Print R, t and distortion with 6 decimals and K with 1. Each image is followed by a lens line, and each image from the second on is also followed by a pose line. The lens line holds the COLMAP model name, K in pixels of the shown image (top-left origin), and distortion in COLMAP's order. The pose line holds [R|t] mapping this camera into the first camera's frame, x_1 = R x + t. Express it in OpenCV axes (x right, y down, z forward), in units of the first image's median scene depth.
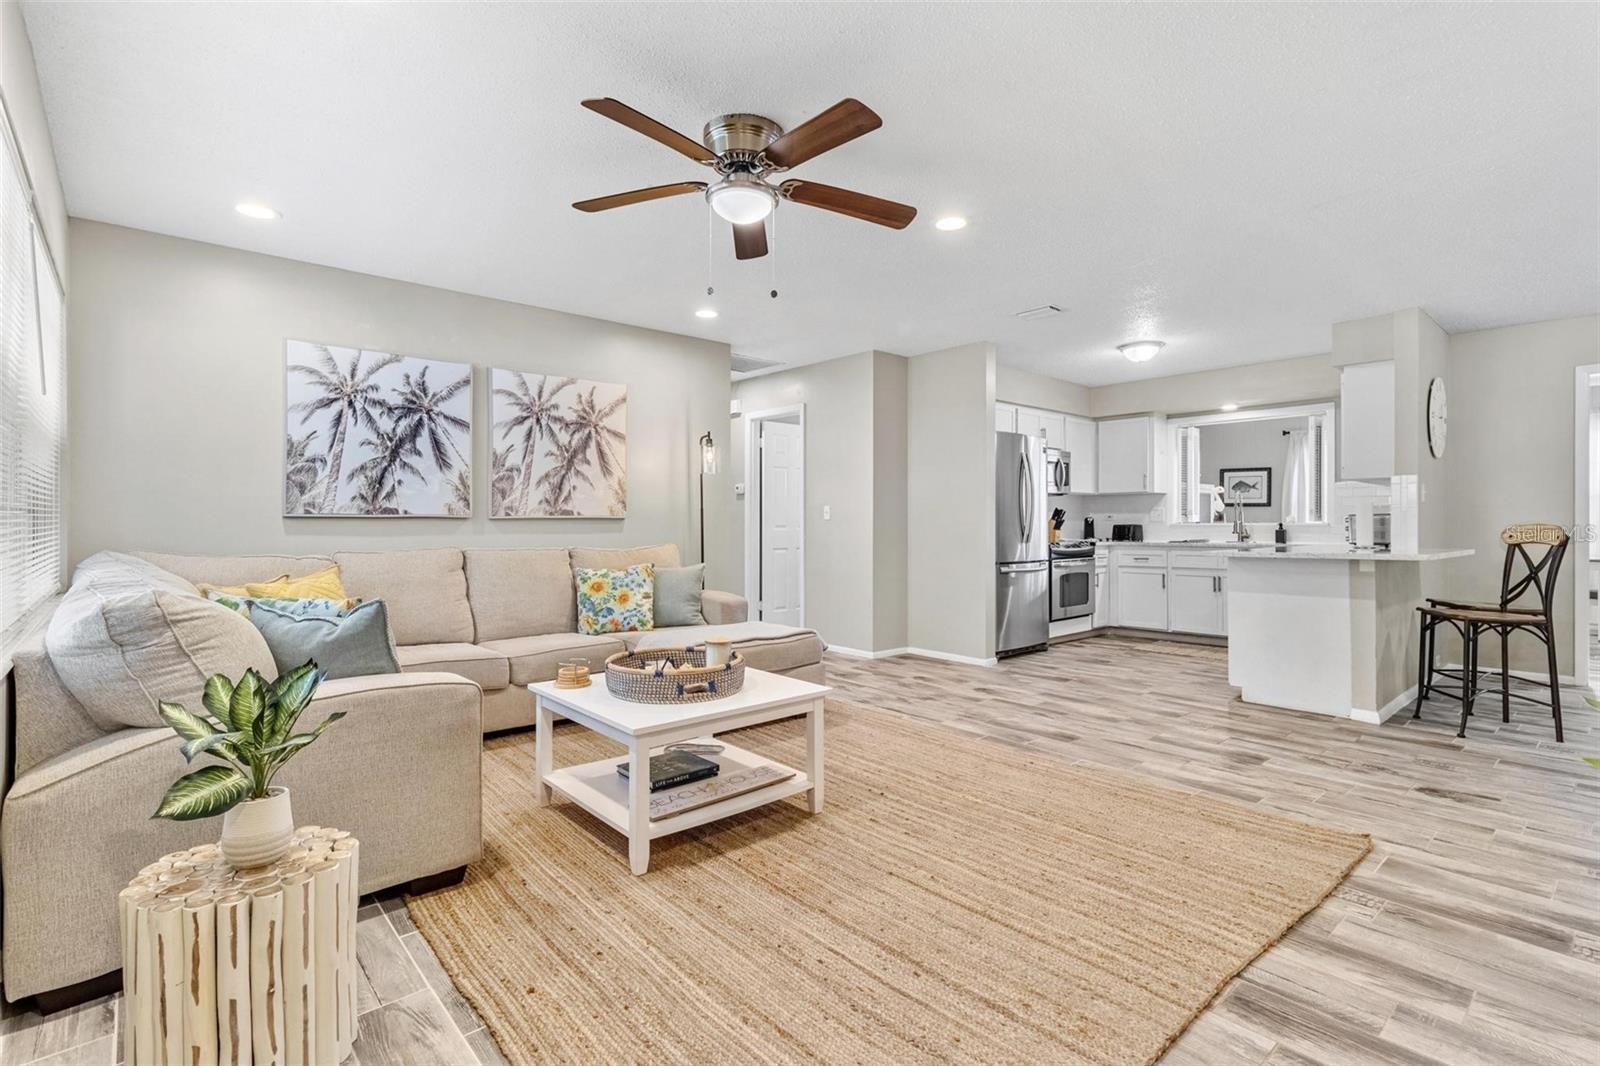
lens RADIAL K [[750.3, 0, 815.4], [0, 750.3, 524.5], [0, 0, 1]] dist [0.002925, 0.000161]
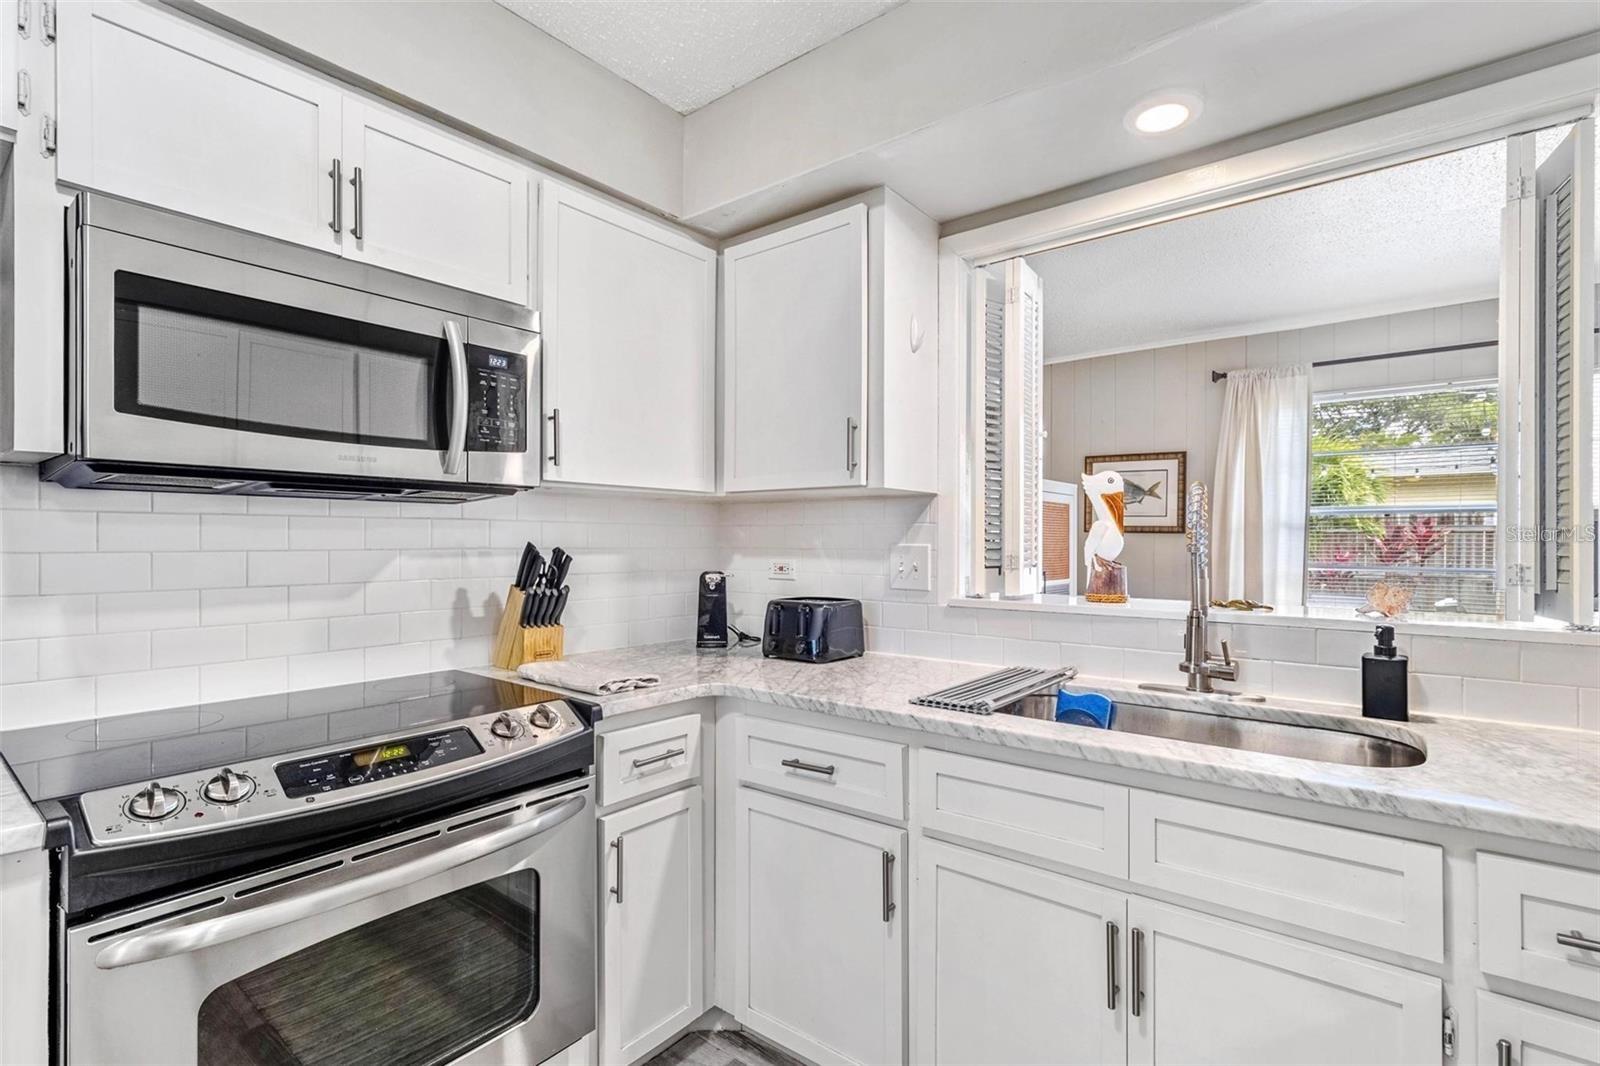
lens RADIAL K [[750.3, 0, 795.6], [0, 750.3, 539.0], [0, 0, 1]] dist [0.002925, 0.000161]
pose [[0.988380, 0.005540, 0.151902, 0.370894], [-0.005370, 0.999984, -0.001528, -0.023874], [-0.151908, 0.000694, 0.988394, 0.723604]]
